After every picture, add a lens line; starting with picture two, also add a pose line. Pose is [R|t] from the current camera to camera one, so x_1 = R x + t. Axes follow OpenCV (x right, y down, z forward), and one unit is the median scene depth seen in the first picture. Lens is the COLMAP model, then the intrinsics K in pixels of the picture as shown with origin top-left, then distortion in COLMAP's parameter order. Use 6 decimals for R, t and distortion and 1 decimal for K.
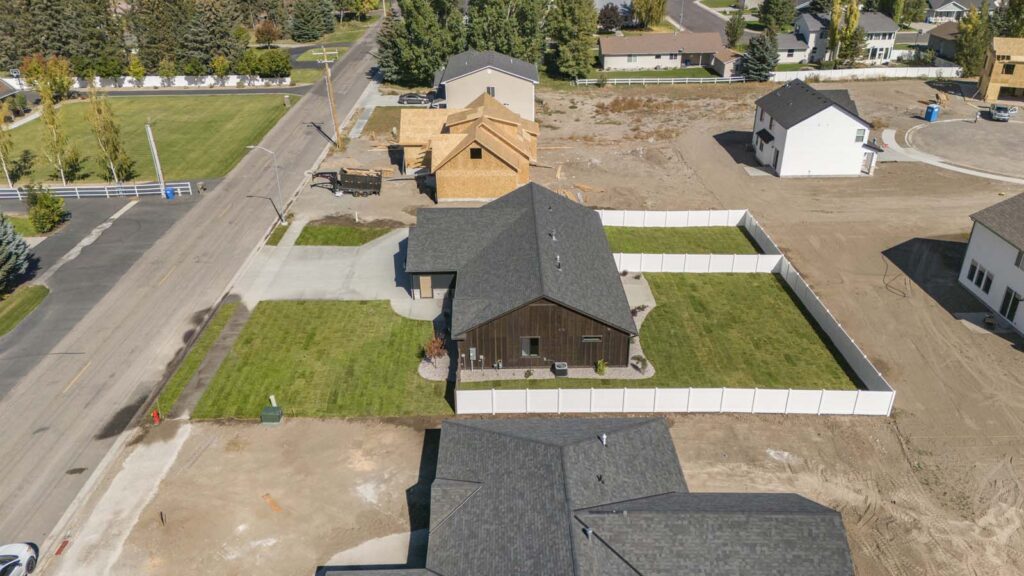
lens RADIAL K [[747.7, 0, 512.0], [0, 747.7, 288.0], [0, 0, 1]] dist [0.096177, -0.108267]
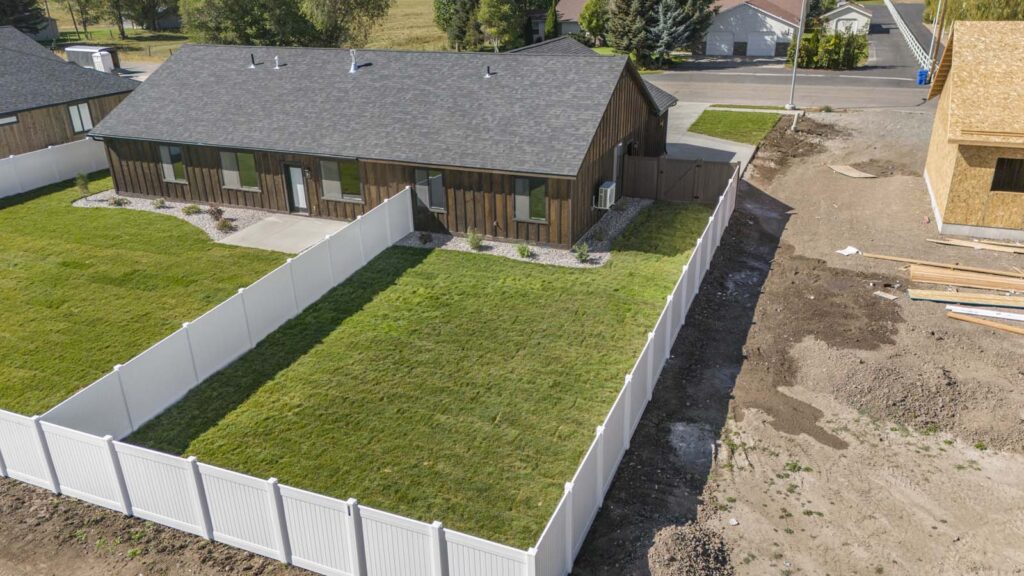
lens RADIAL K [[752.8, 0, 512.0], [0, 752.8, 288.0], [0, 0, 1]] dist [0.071610, -0.070592]
pose [[-0.394069, 0.378846, -0.837368, 0.375708], [-0.400160, 0.749480, 0.527400, -0.199403], [0.827394, 0.542914, -0.143748, 0.883932]]
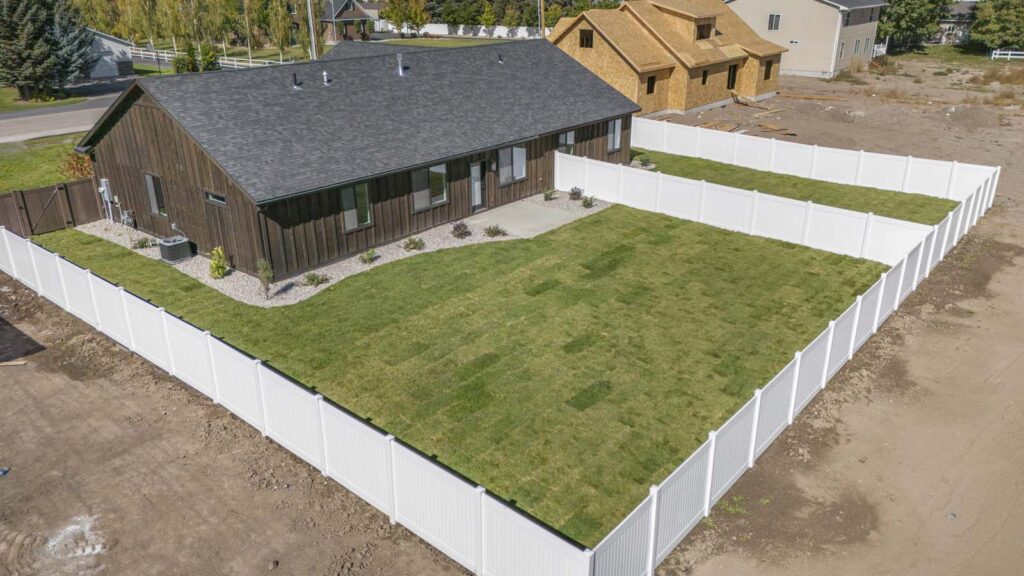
lens RADIAL K [[752.8, 0, 512.0], [0, 752.8, 288.0], [0, 0, 1]] dist [0.071610, -0.070592]
pose [[0.757318, 0.251430, -0.602705, 0.341362], [-0.299916, 0.953734, 0.021015, 0.033389], [0.580104, 0.164845, 0.797688, 0.442812]]
